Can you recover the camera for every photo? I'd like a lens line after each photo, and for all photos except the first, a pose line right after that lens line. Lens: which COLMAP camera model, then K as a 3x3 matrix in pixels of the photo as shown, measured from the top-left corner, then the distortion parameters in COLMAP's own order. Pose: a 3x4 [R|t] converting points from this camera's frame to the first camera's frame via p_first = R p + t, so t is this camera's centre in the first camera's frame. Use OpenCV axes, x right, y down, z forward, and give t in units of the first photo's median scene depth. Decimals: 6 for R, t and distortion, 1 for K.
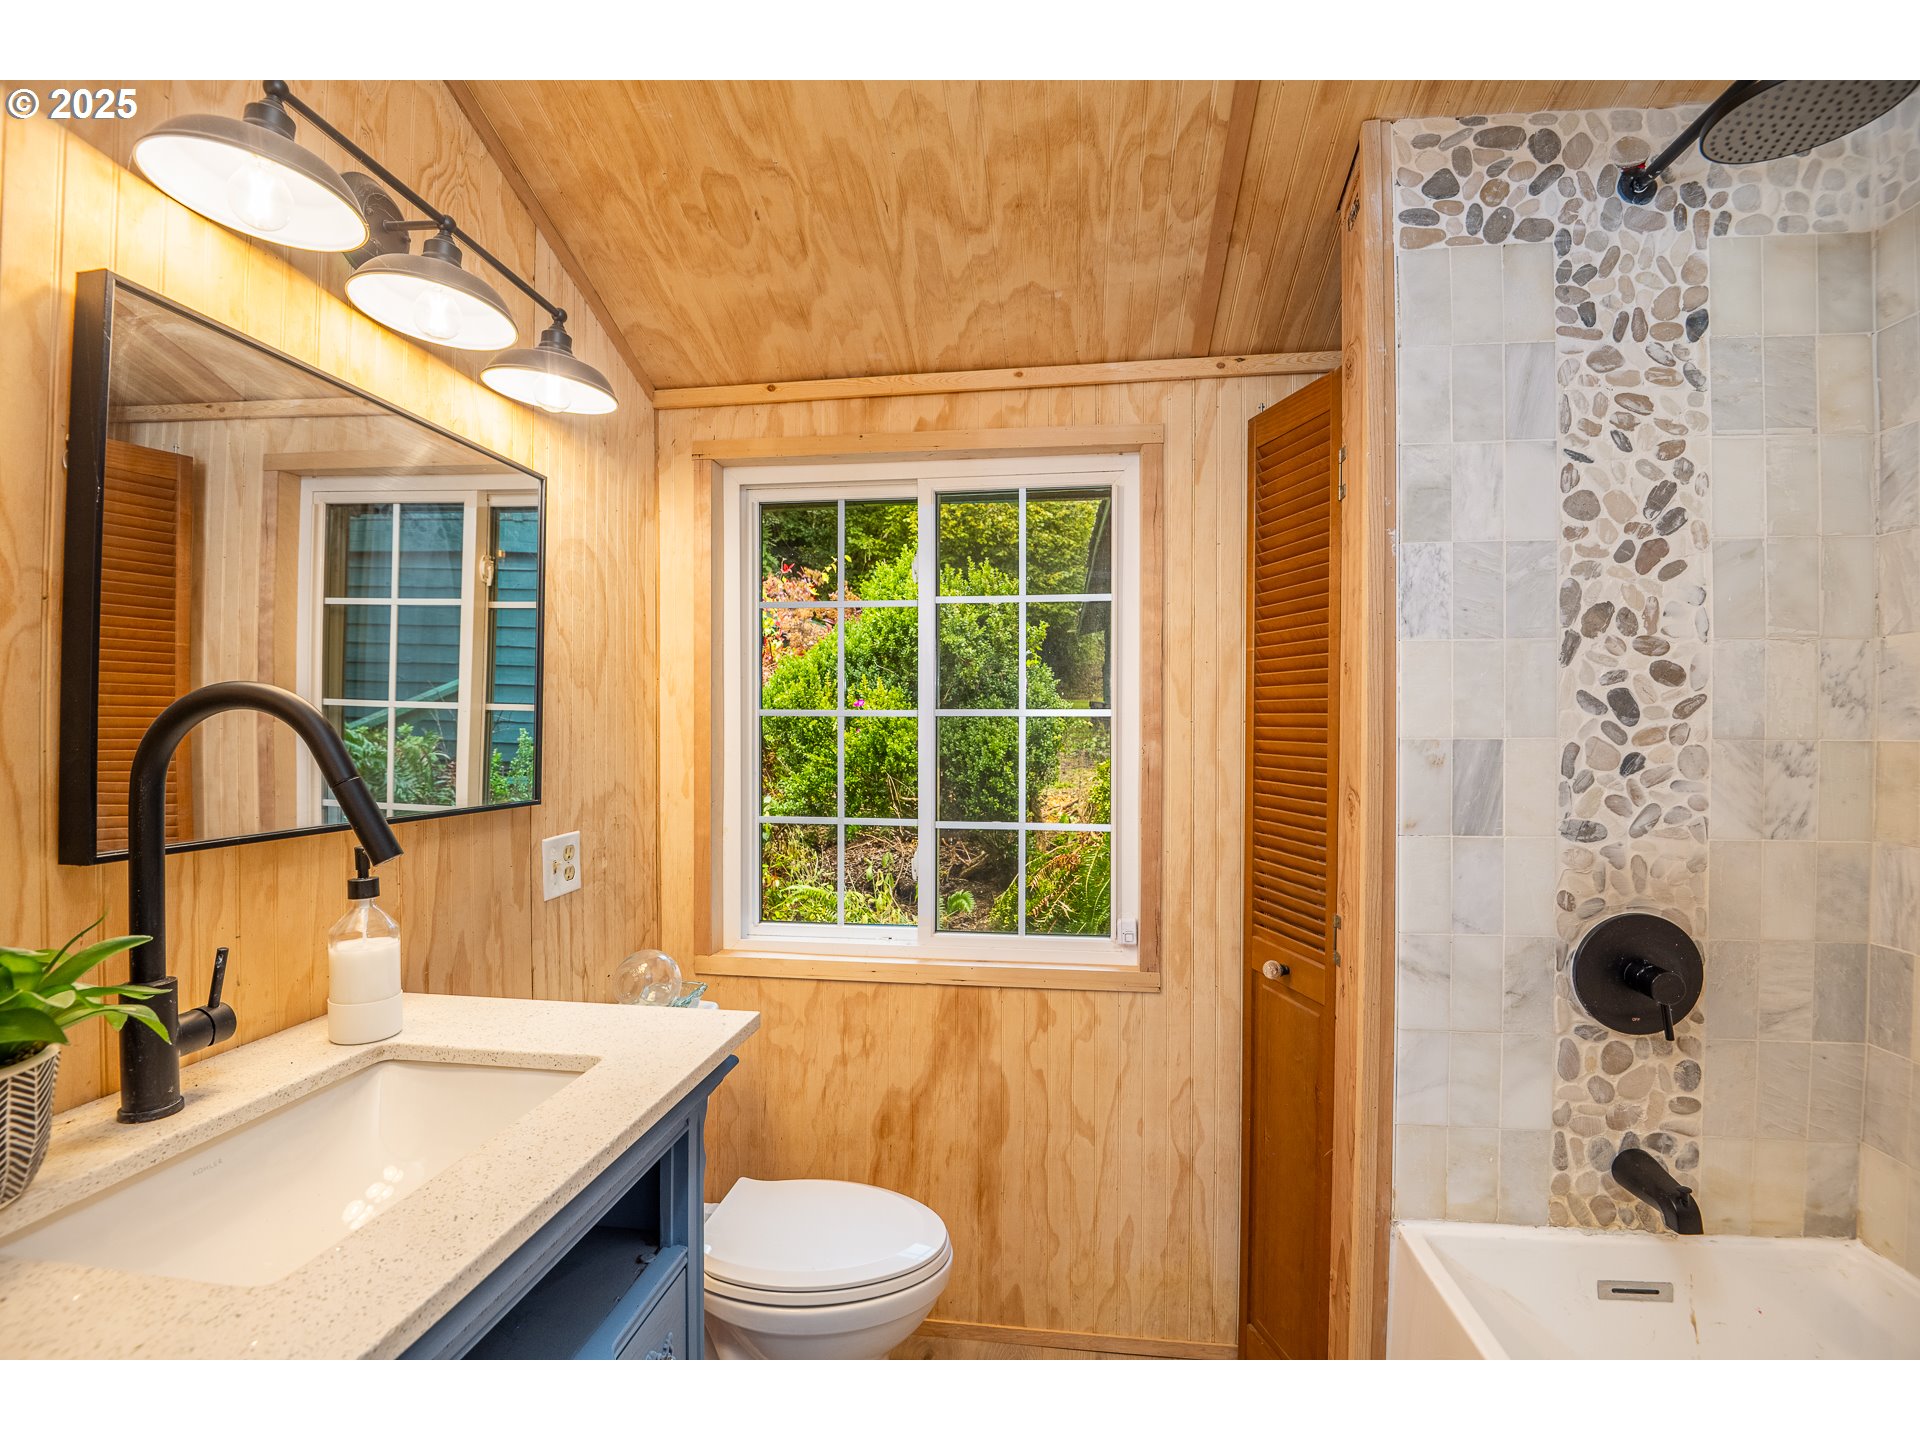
lens RADIAL K [[900.0, 0, 944.5], [0, 900.0, 725.4], [0, 0, 1]] dist [-0.021846, -0.004370]
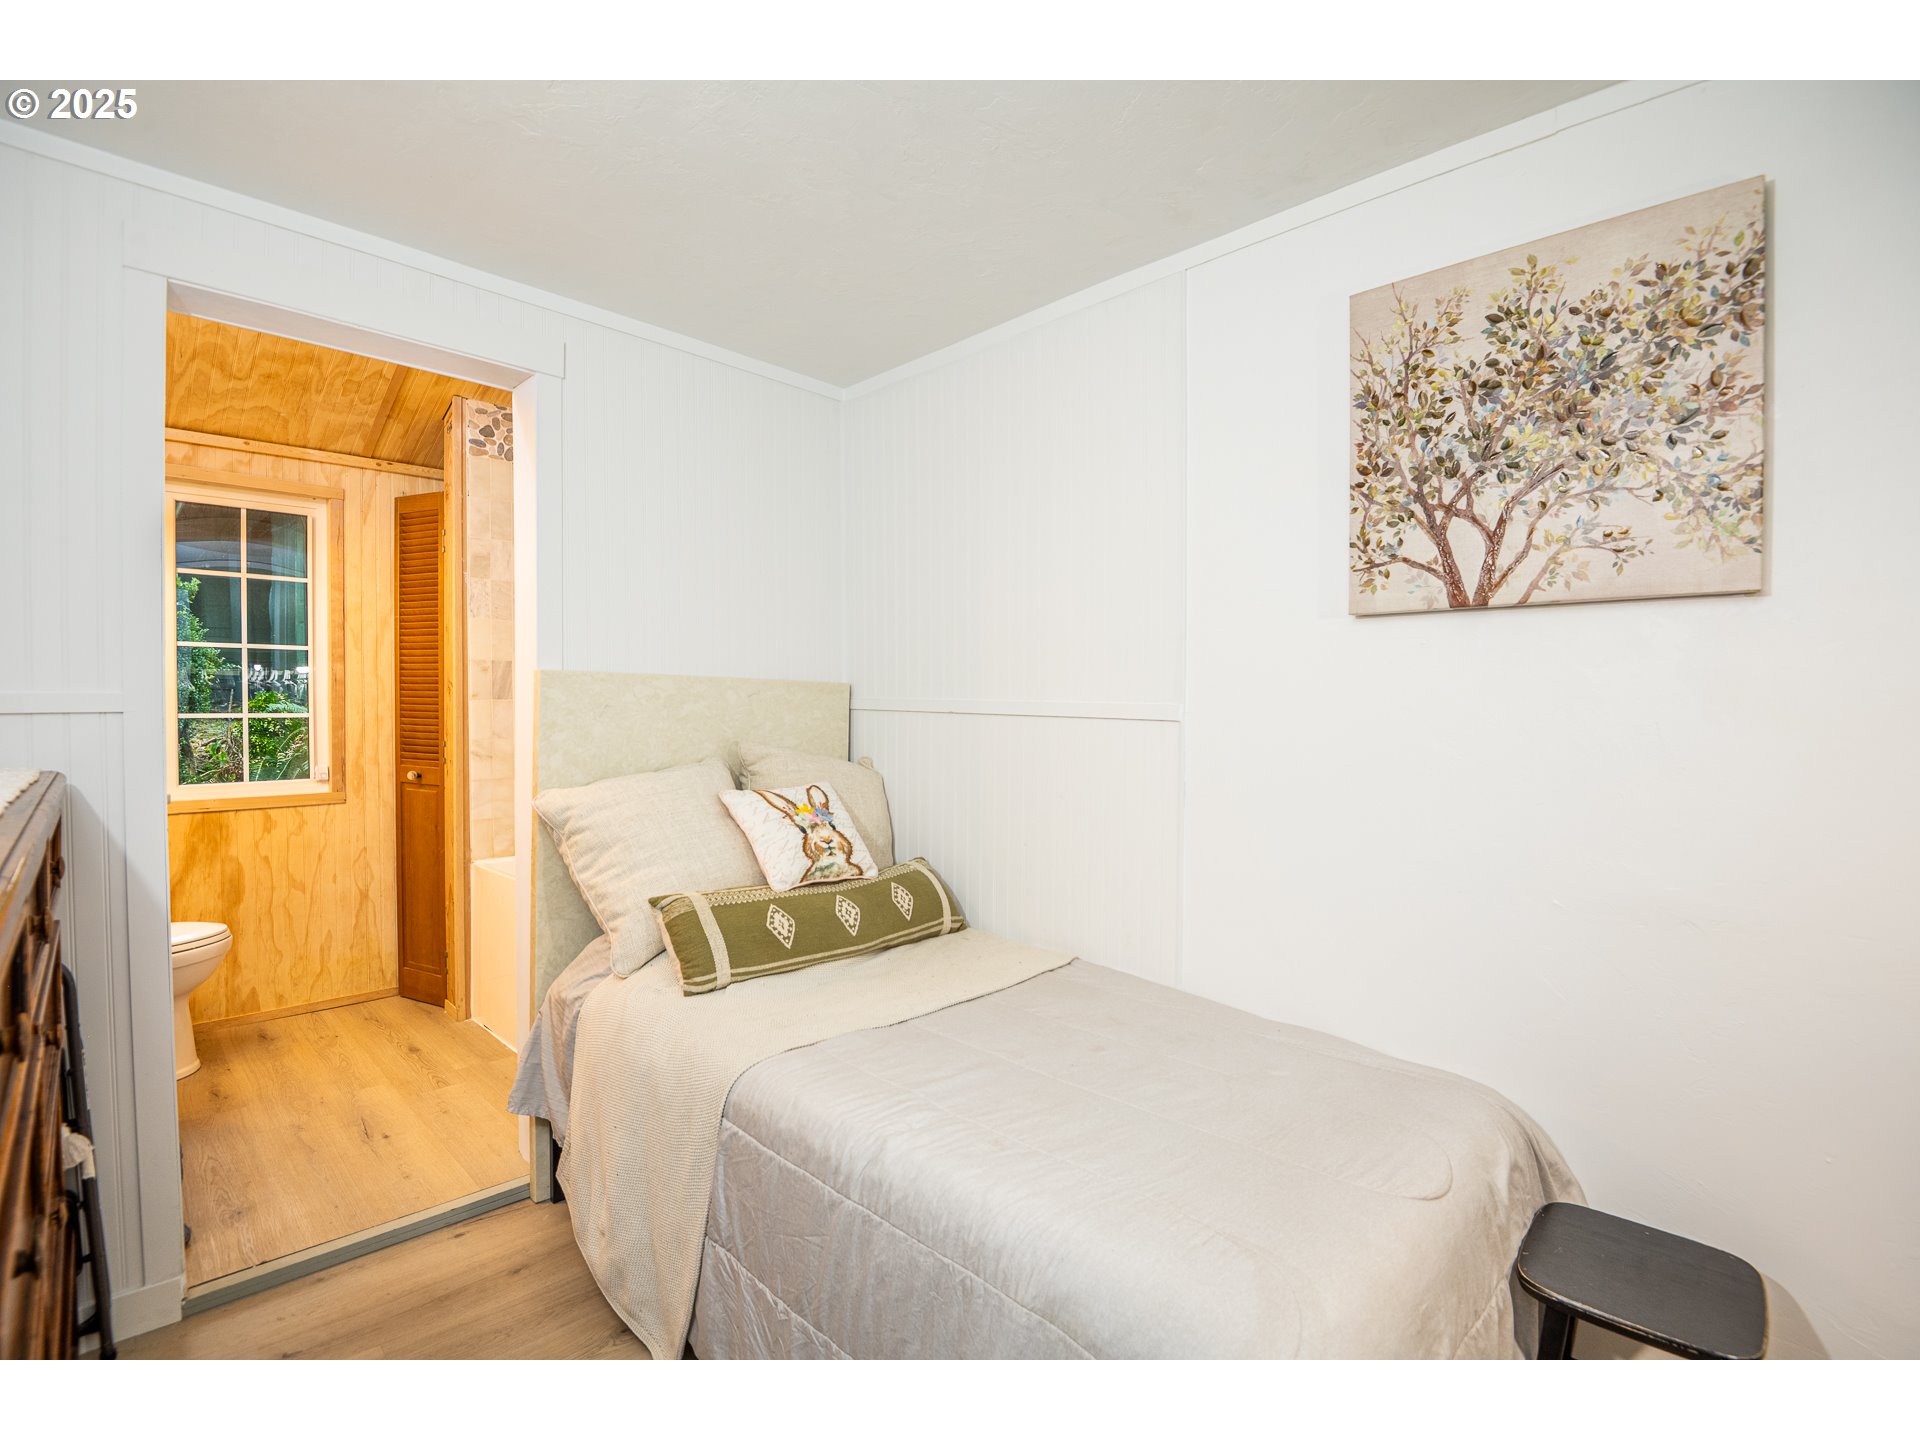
lens RADIAL K [[900.0, 0, 955.9], [0, 900.0, 727.5], [0, 0, 1]] dist [-0.021846, -0.004370]
pose [[0.609416, -0.022827, 0.792522, -0.434154], [-0.004496, 0.999470, 0.032245, 0.082566], [-0.792838, -0.023214, 0.608990, -1.083817]]
